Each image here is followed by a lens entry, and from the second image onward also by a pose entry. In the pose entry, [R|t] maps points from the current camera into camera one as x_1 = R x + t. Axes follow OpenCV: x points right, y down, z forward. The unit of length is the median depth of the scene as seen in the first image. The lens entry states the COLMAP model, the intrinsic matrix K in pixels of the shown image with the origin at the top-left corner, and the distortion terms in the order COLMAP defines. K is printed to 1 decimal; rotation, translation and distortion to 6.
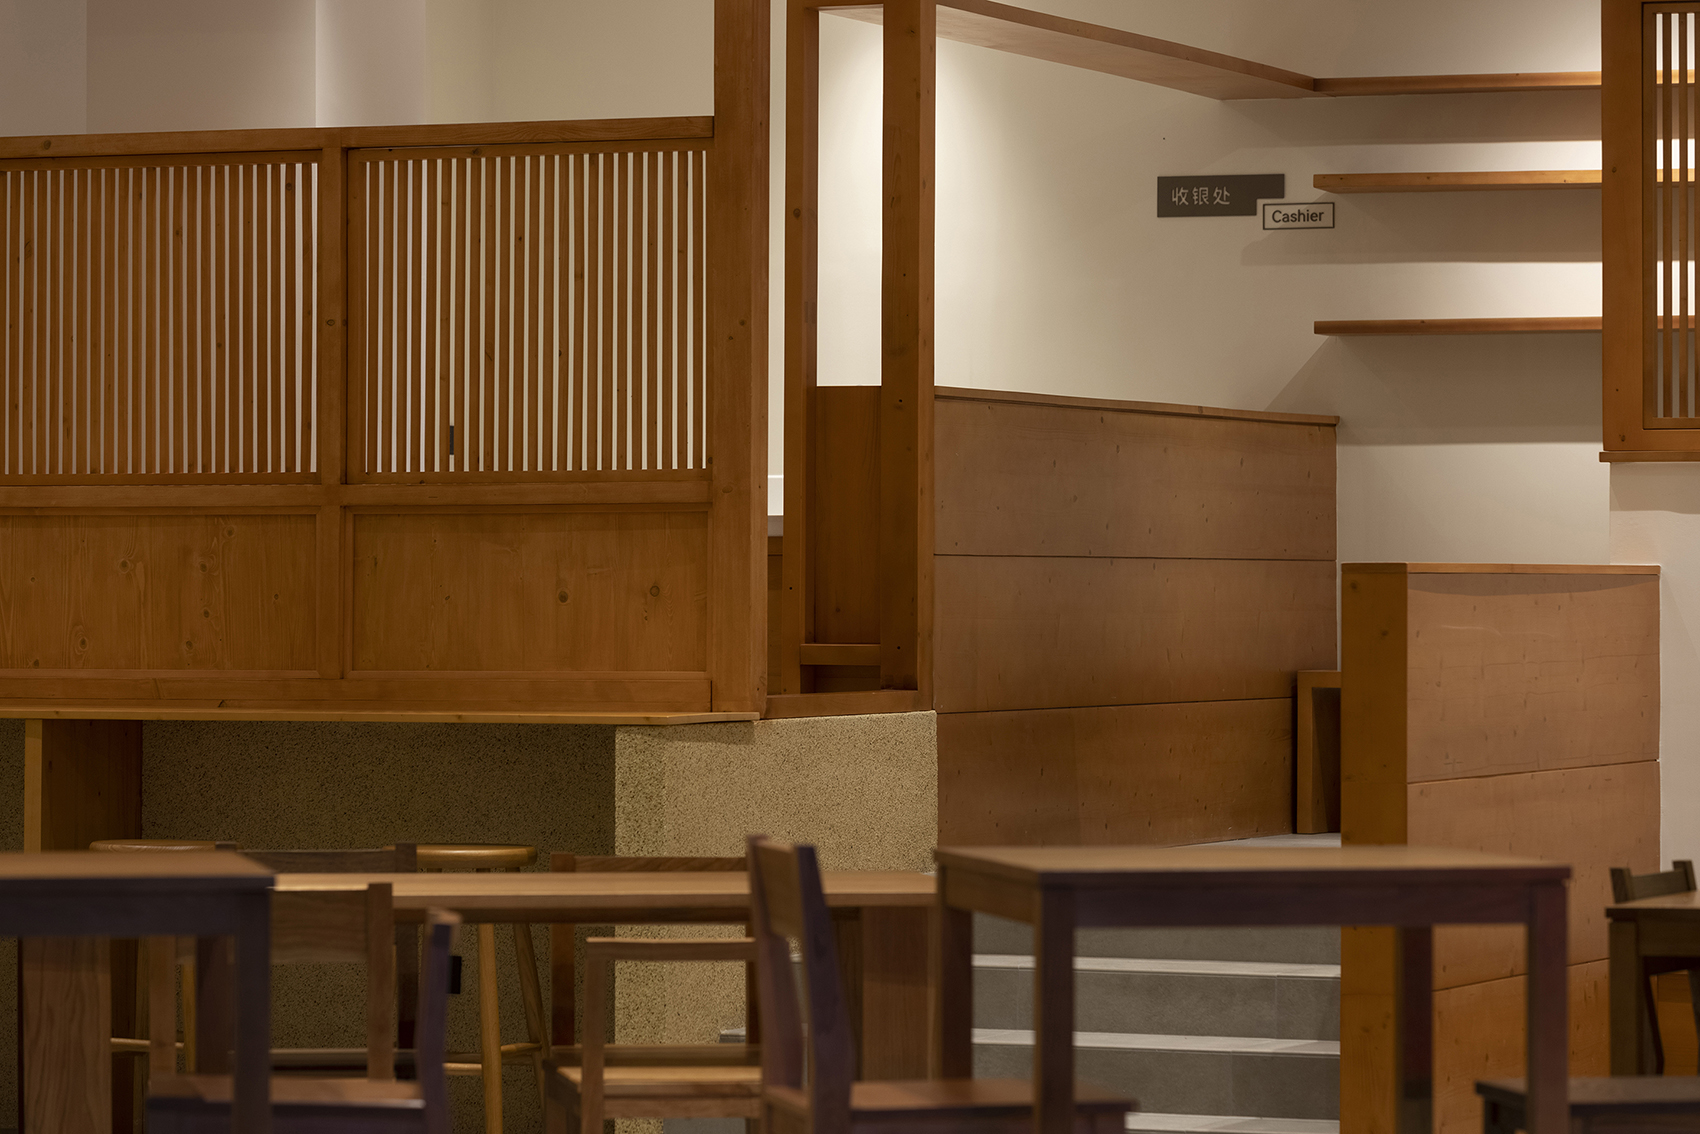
lens RADIAL K [[6540.6, 0, 850.0], [0, 6540.6, 570.0], [0, 0, 1]] dist [-0.168272, 0.000000]
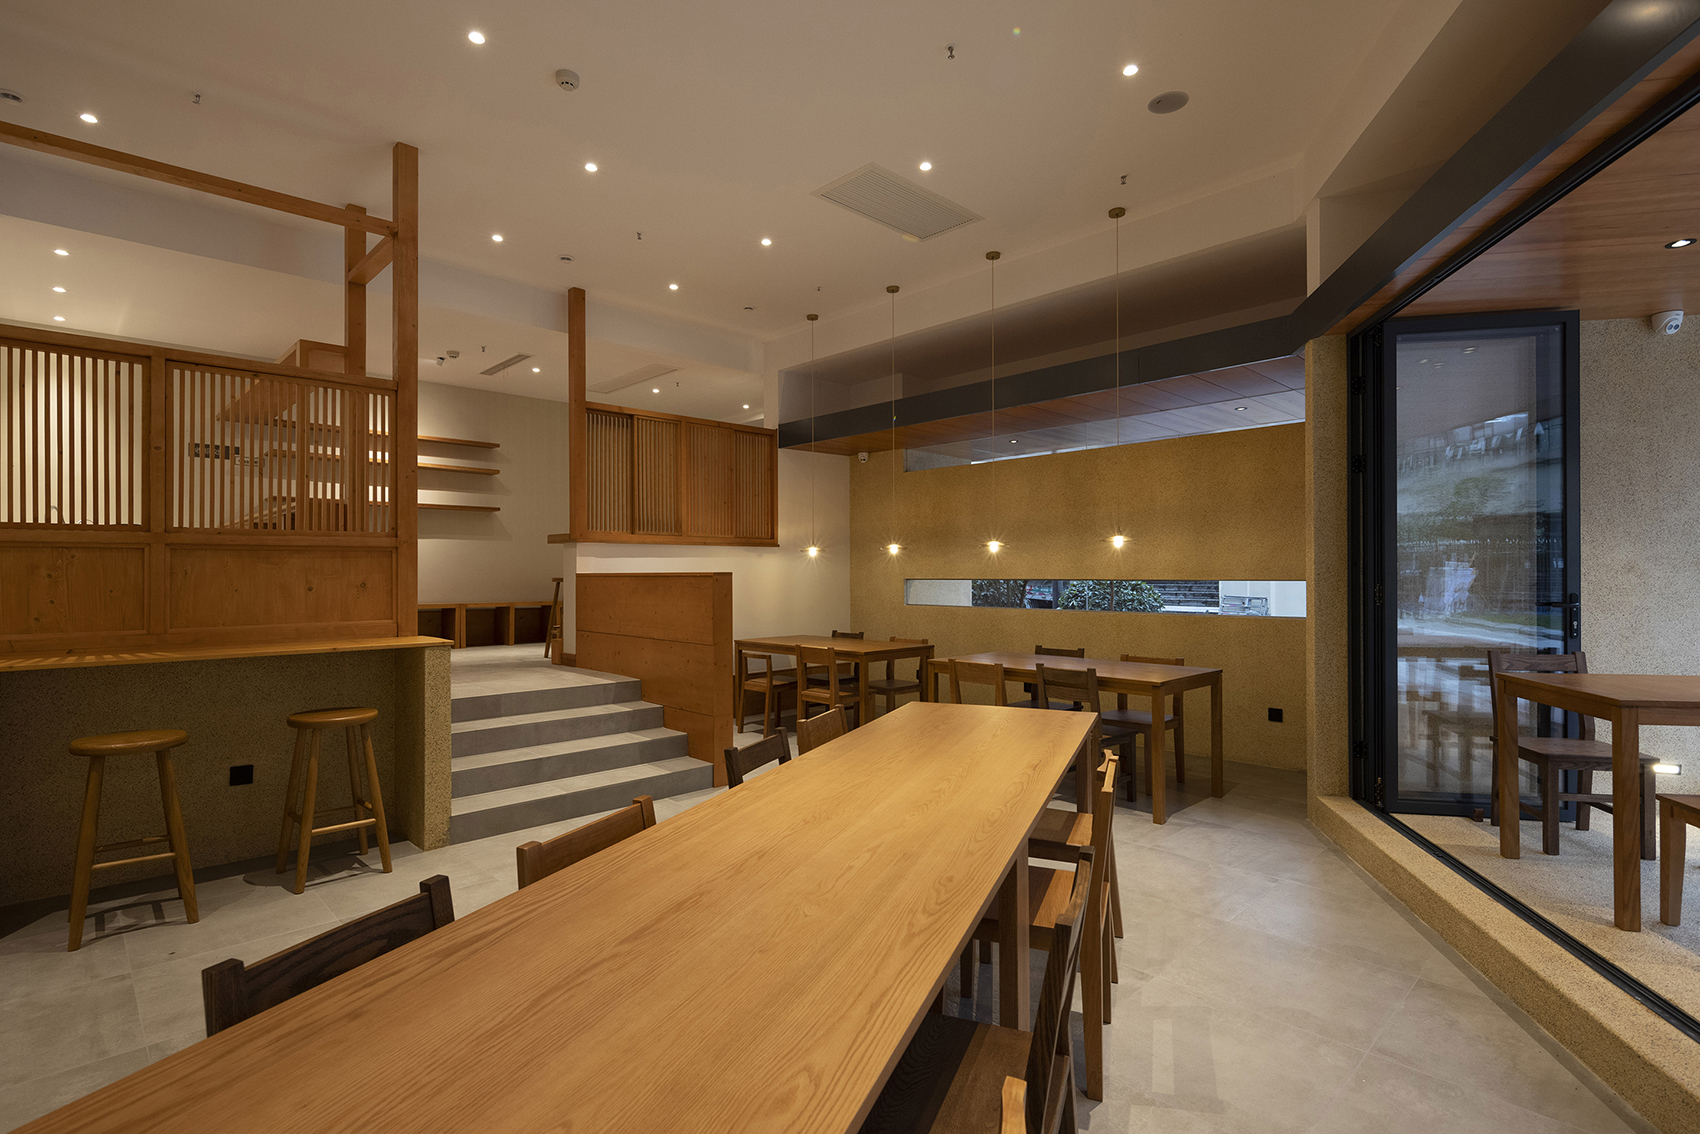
lens RADIAL K [[827.4, 0, 846.0], [0, 827.4, 567.4], [0, 0, 1]] dist [0.005303, -0.004533]
pose [[0.393881, 0.004616, 0.919150, -0.223112], [0.002212, 0.999980, -0.005970, -0.000902], [-0.919159, 0.004385, 0.393863, 0.718141]]
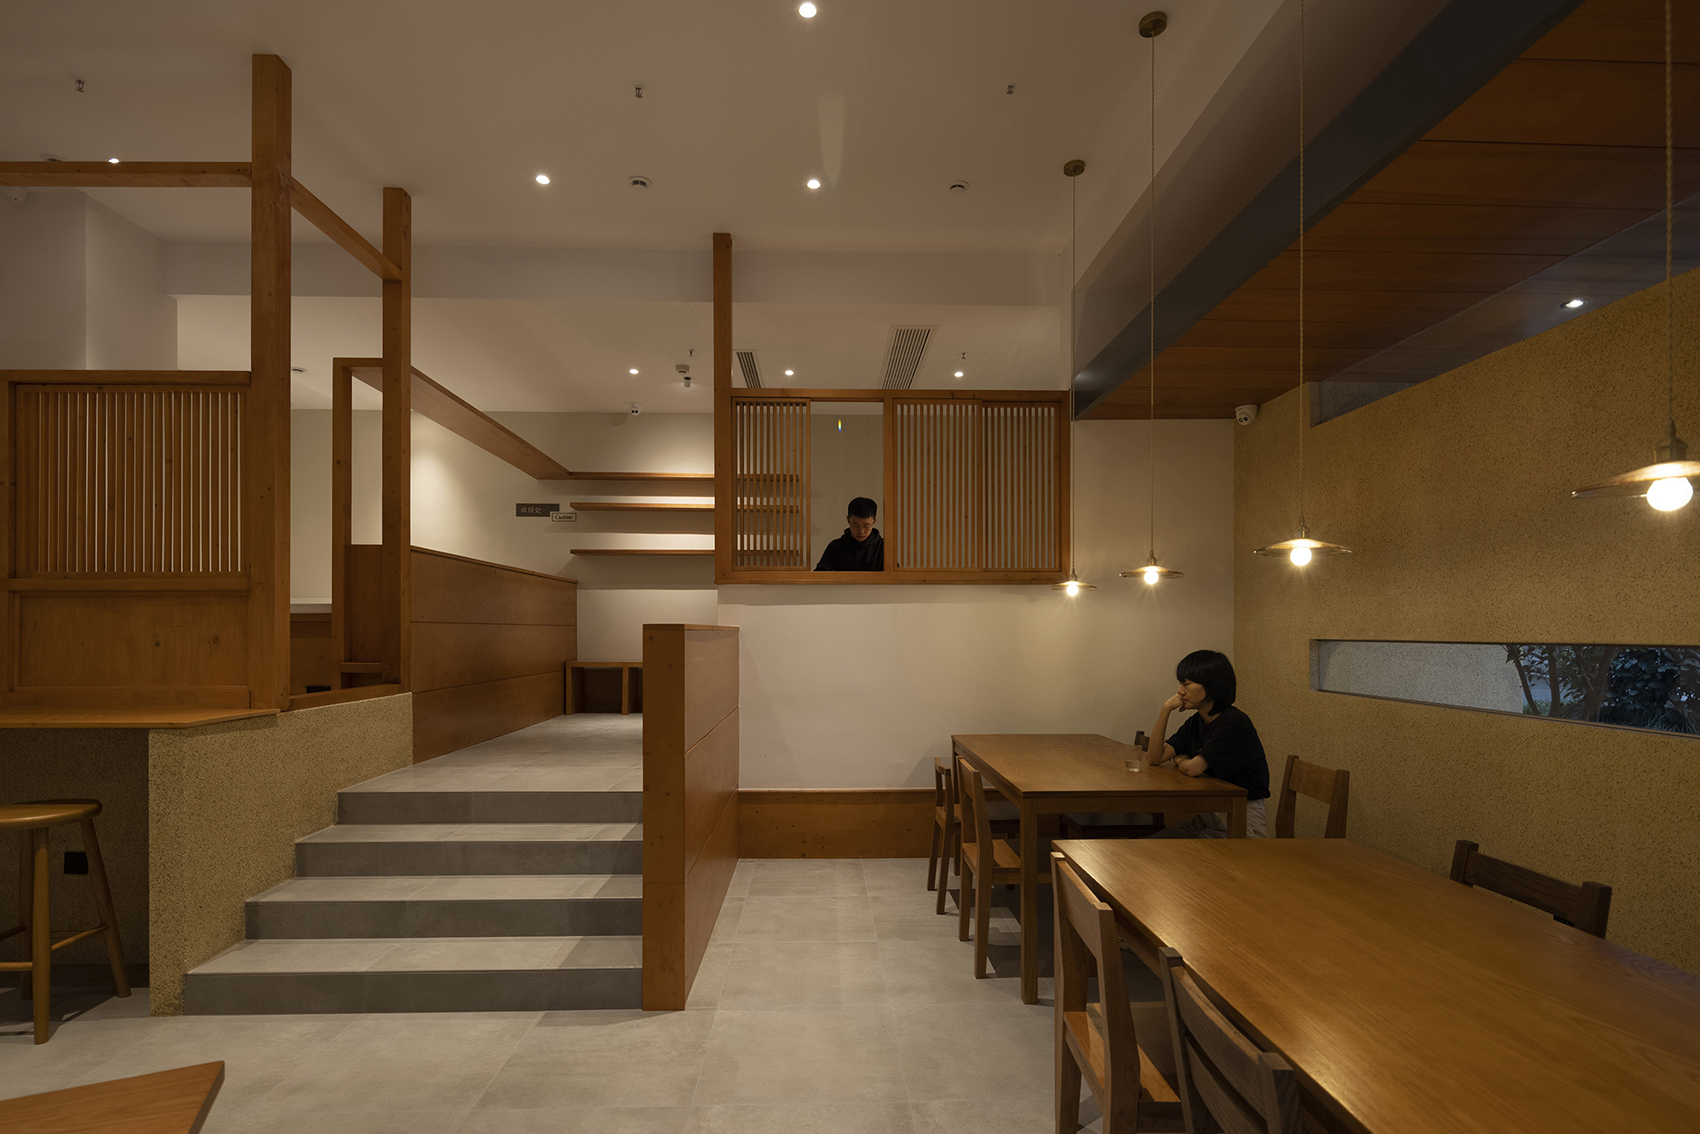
lens RADIAL K [[827.4, 0, 840.8], [0, 827.4, 634.0], [0, 0, 1]] dist [0.005303, -0.004533]
pose [[0.910836, -0.001898, 0.412765, 0.030843], [-0.000199, 0.999987, 0.005038, 0.000362], [-0.412769, -0.004671, 0.910824, 0.711442]]
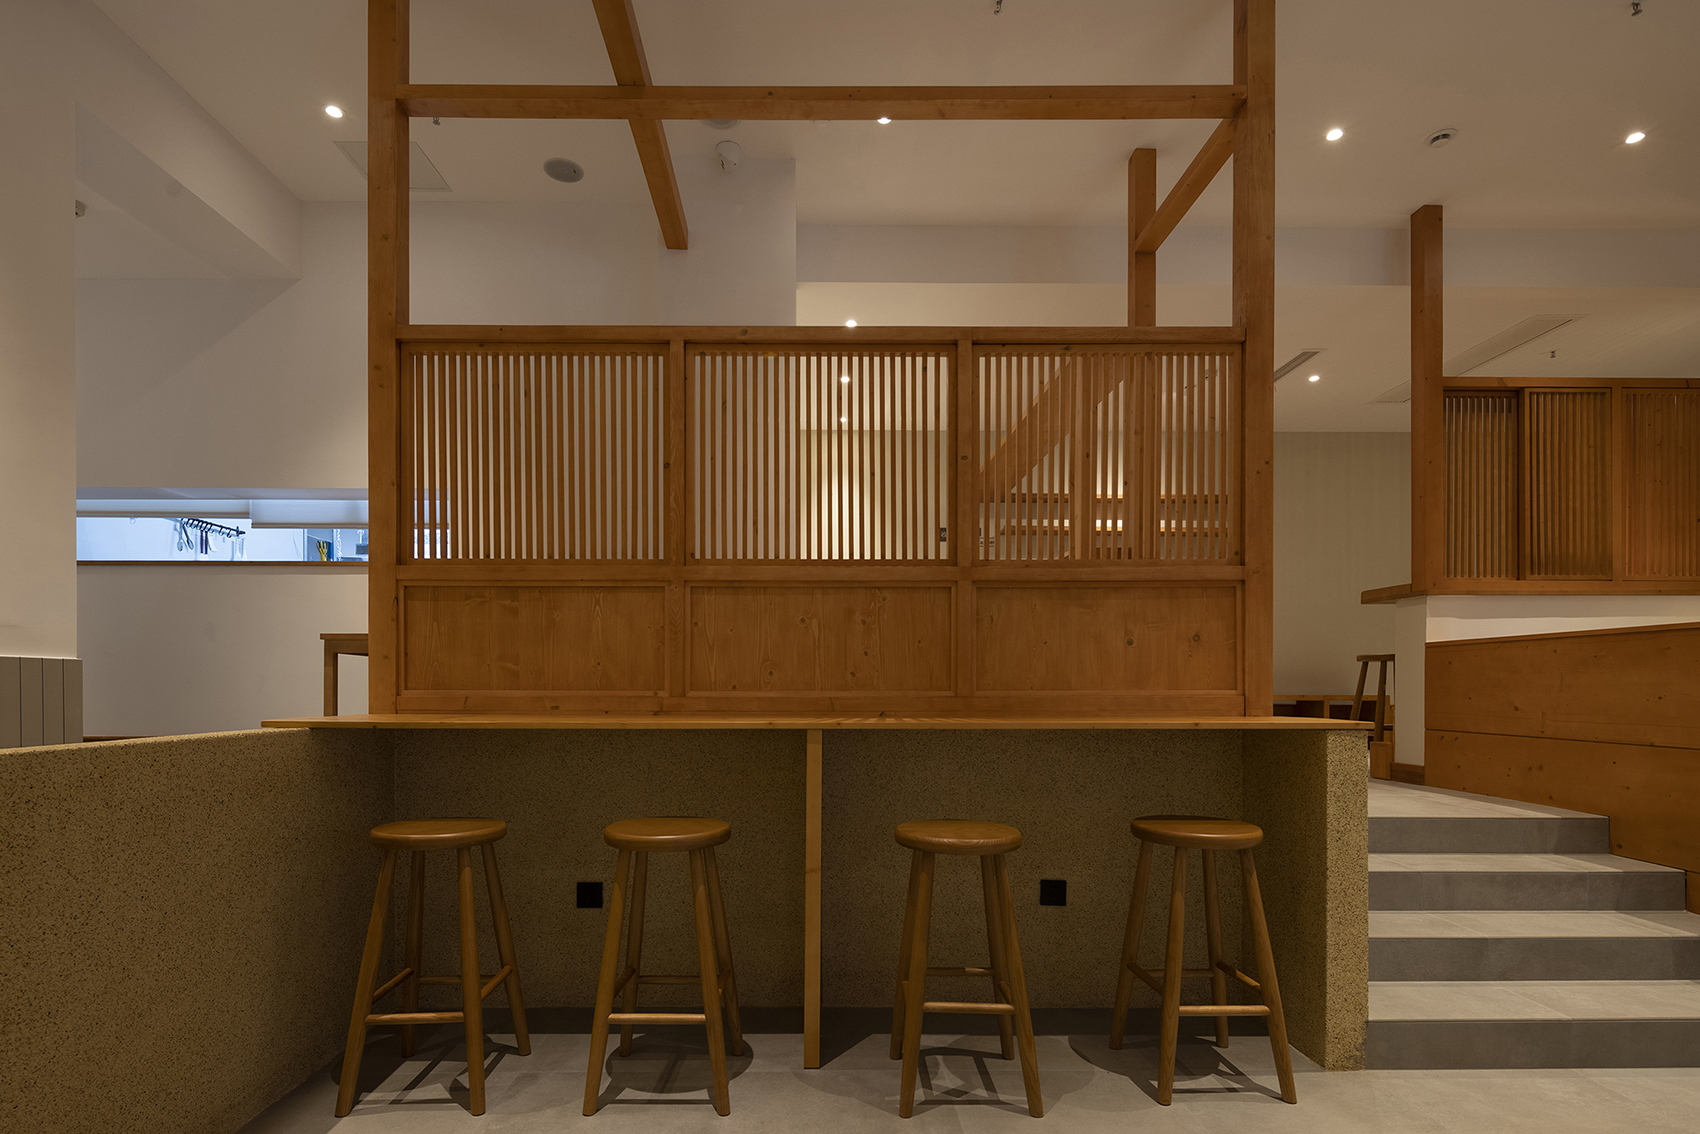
lens RADIAL K [[827.4, 0, 820.8], [0, 827.4, 691.2], [0, 0, 1]] dist [0.005303, -0.004533]
pose [[0.918664, -0.001841, 0.395035, -0.184286], [-0.000575, 0.999982, 0.005997, 0.014309], [-0.395039, -0.005737, 0.918646, 0.838331]]
